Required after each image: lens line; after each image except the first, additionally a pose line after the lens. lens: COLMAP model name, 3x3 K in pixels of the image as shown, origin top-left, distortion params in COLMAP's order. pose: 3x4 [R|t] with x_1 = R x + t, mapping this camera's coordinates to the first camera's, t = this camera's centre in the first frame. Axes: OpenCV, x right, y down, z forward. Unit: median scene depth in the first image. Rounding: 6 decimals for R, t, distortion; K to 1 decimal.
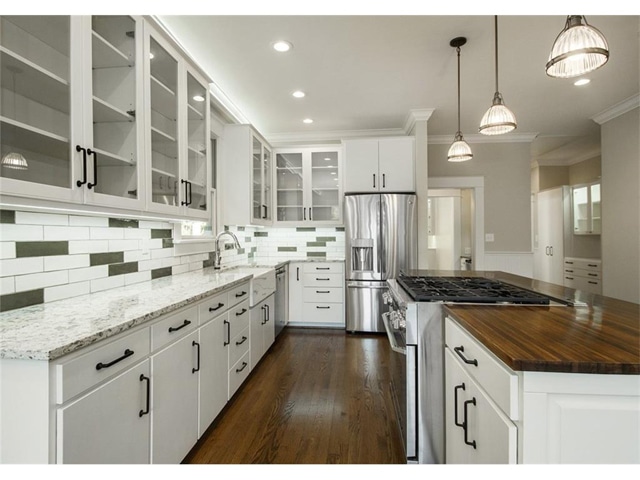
lens RADIAL K [[375.0, 0, 320.0], [0, 375.0, 240.0], [0, 0, 1]] dist [0.000866, 0.000288]
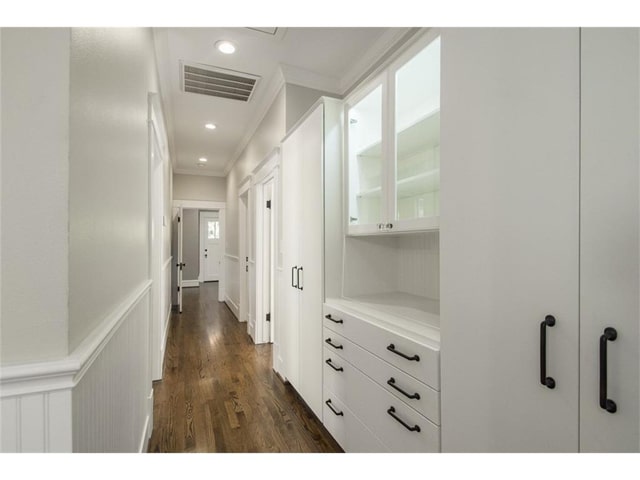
lens RADIAL K [[375.0, 0, 320.0], [0, 375.0, 240.0], [0, 0, 1]] dist [0.000866, 0.000288]
pose [[0.875067, 0.025728, 0.483318, 0.477780], [-0.015388, 0.999560, -0.025348, -0.001078], [-0.483758, 0.014743, 0.875078, 0.694796]]
